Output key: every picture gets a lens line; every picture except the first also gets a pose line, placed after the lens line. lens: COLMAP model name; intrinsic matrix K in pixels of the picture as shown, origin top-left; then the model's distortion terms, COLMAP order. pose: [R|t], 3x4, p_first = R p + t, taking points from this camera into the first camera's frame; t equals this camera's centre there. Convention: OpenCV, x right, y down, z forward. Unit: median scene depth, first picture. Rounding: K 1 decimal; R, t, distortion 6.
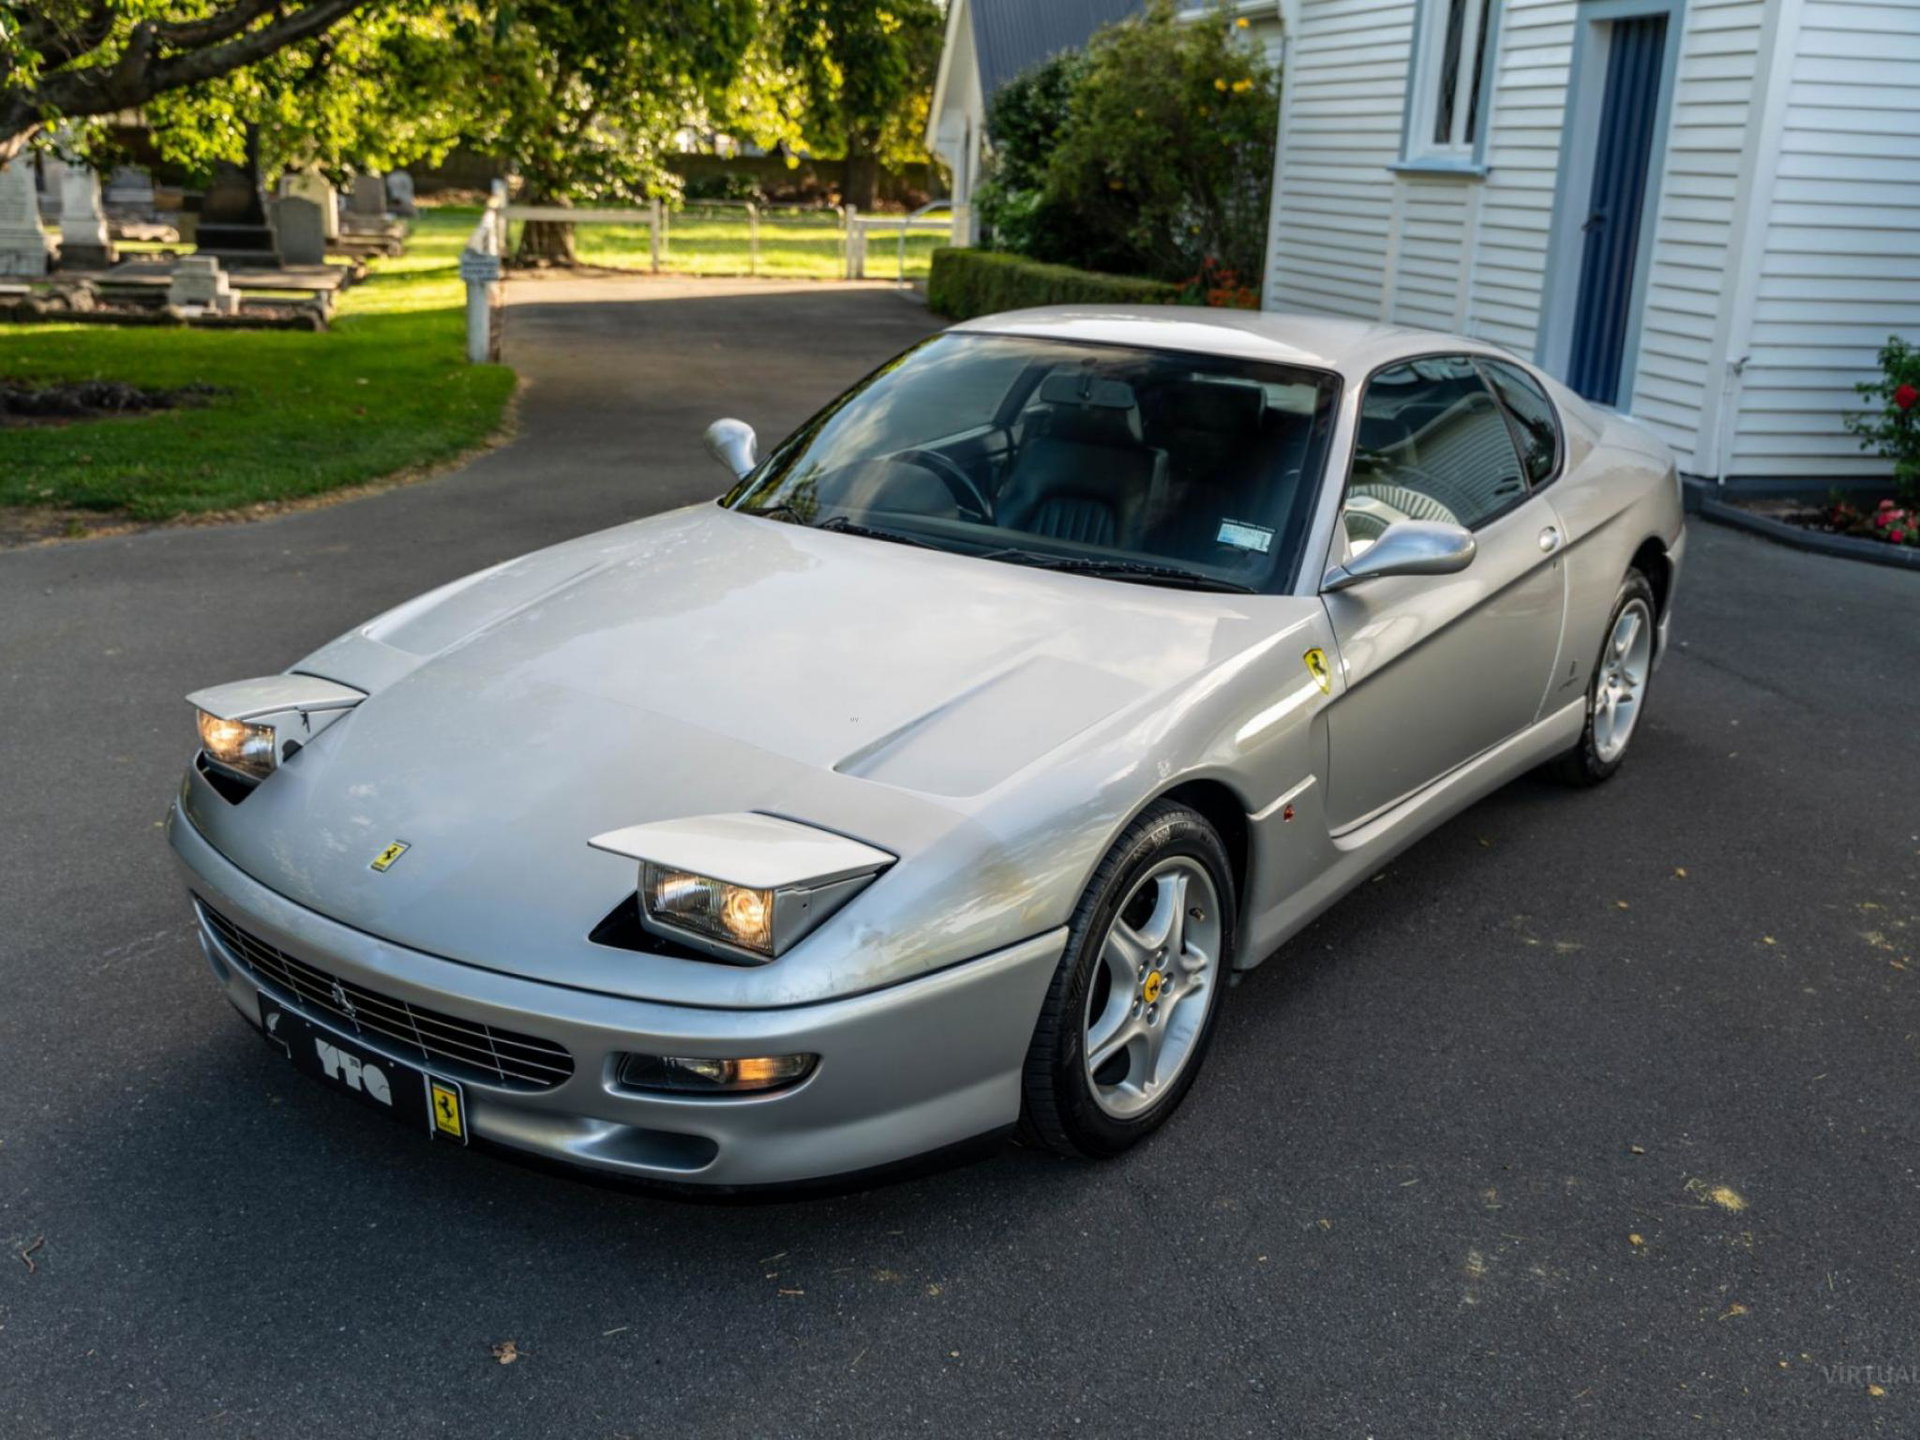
lens RADIAL K [[1805.5, 0, 972.4], [0, 1805.5, 778.7], [0, 0, 1]] dist [-0.007477, 0.000000]
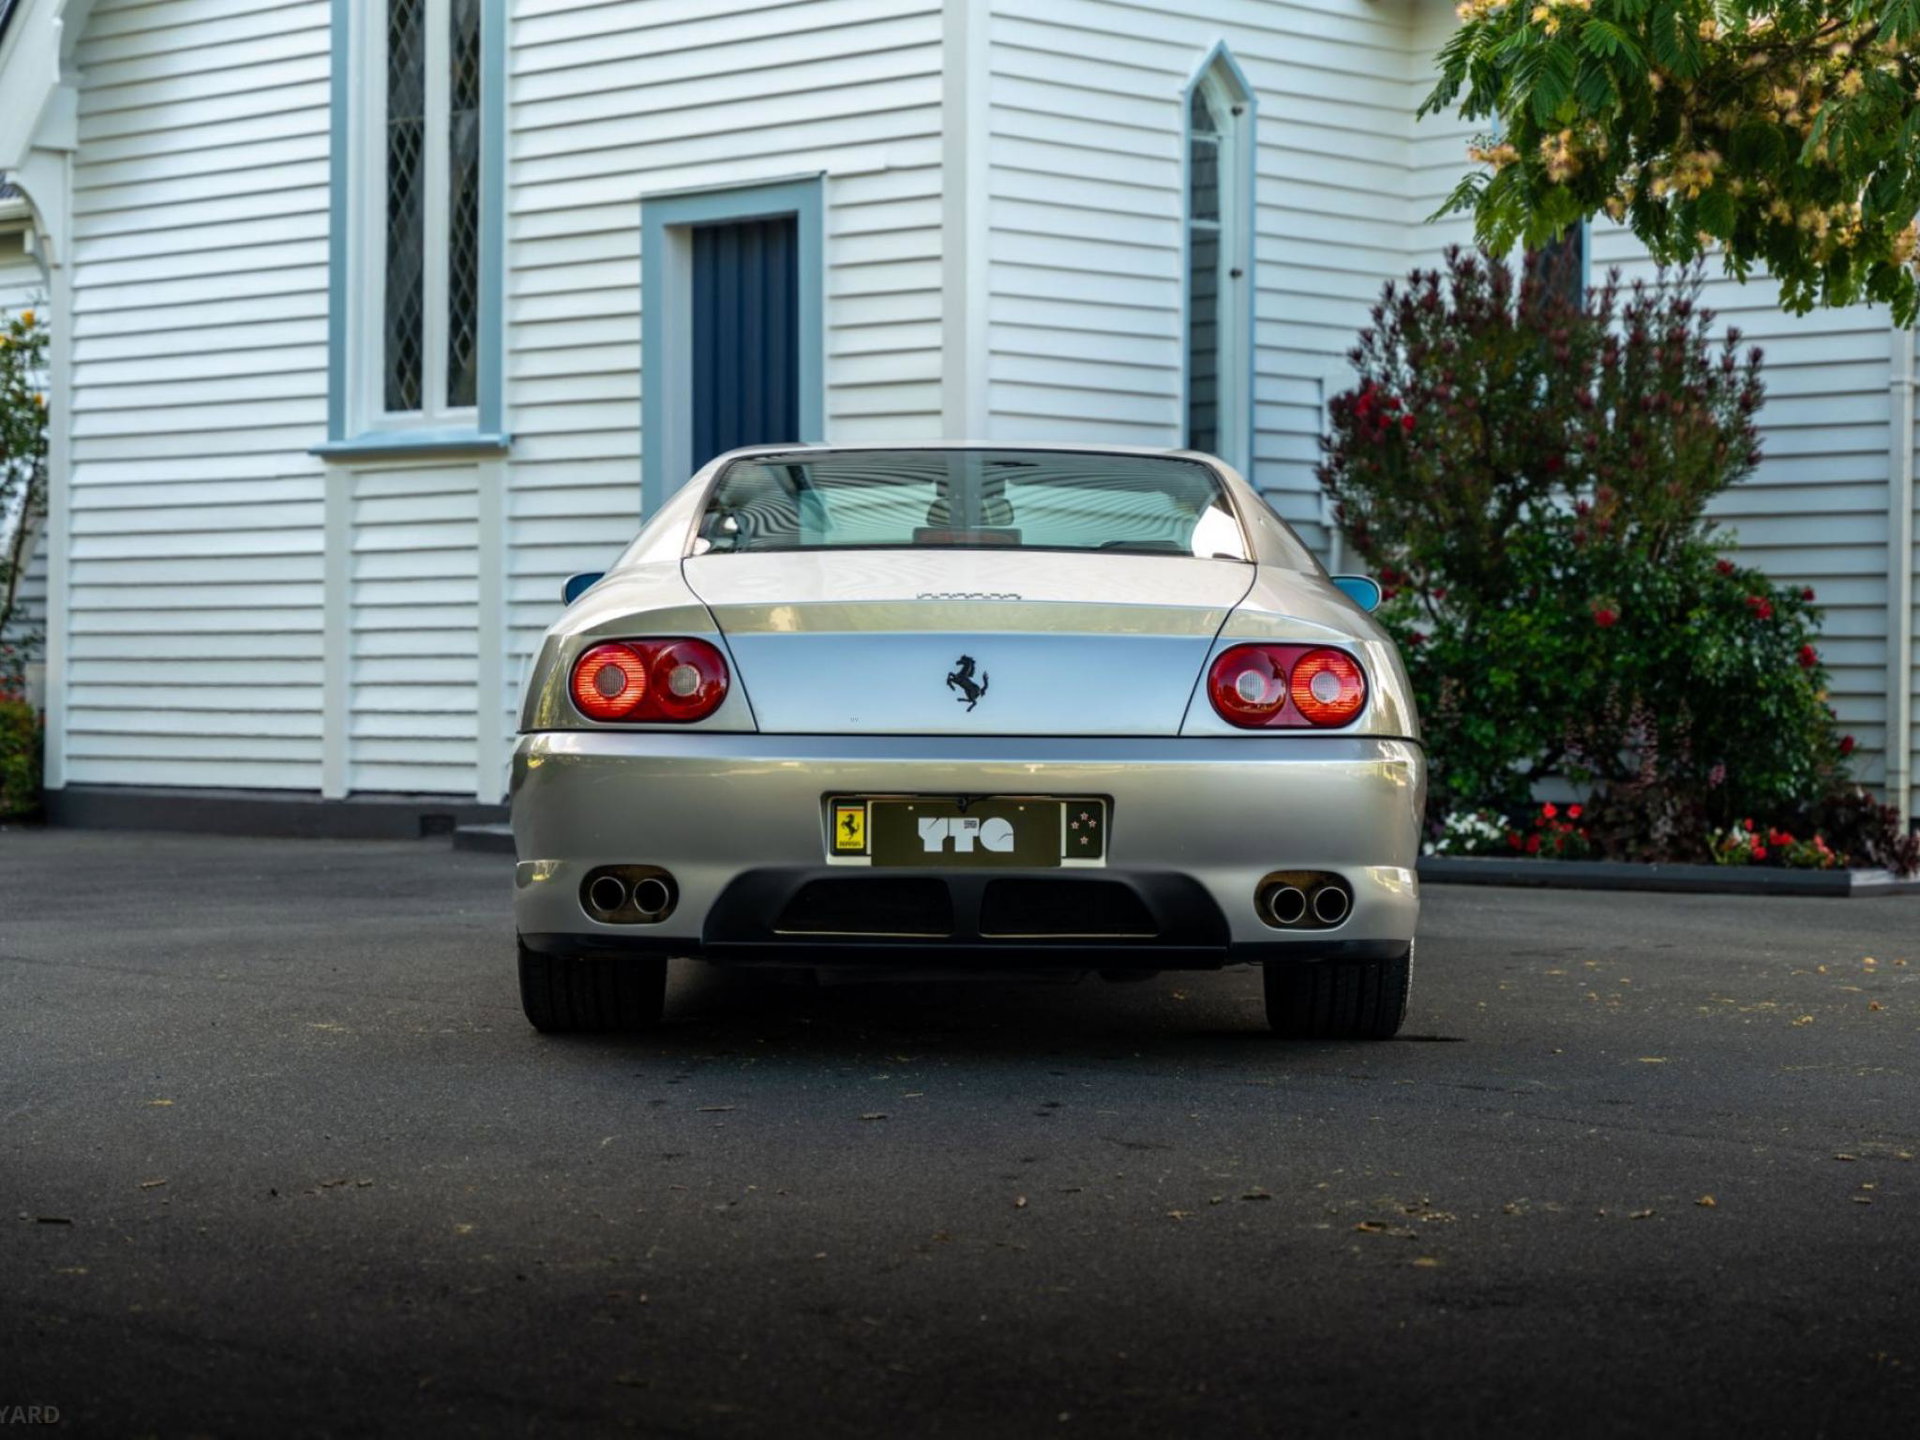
lens RADIAL K [[4298.4, 0, 992.2], [0, 4298.4, 727.2], [0, 0, 1]] dist [0.060795, 0.000000]
pose [[0.835842, -0.038956, 0.547586, -0.437563], [0.205969, 0.946865, -0.247031, 0.189993], [-0.508867, 0.319265, 0.799453, -0.321045]]
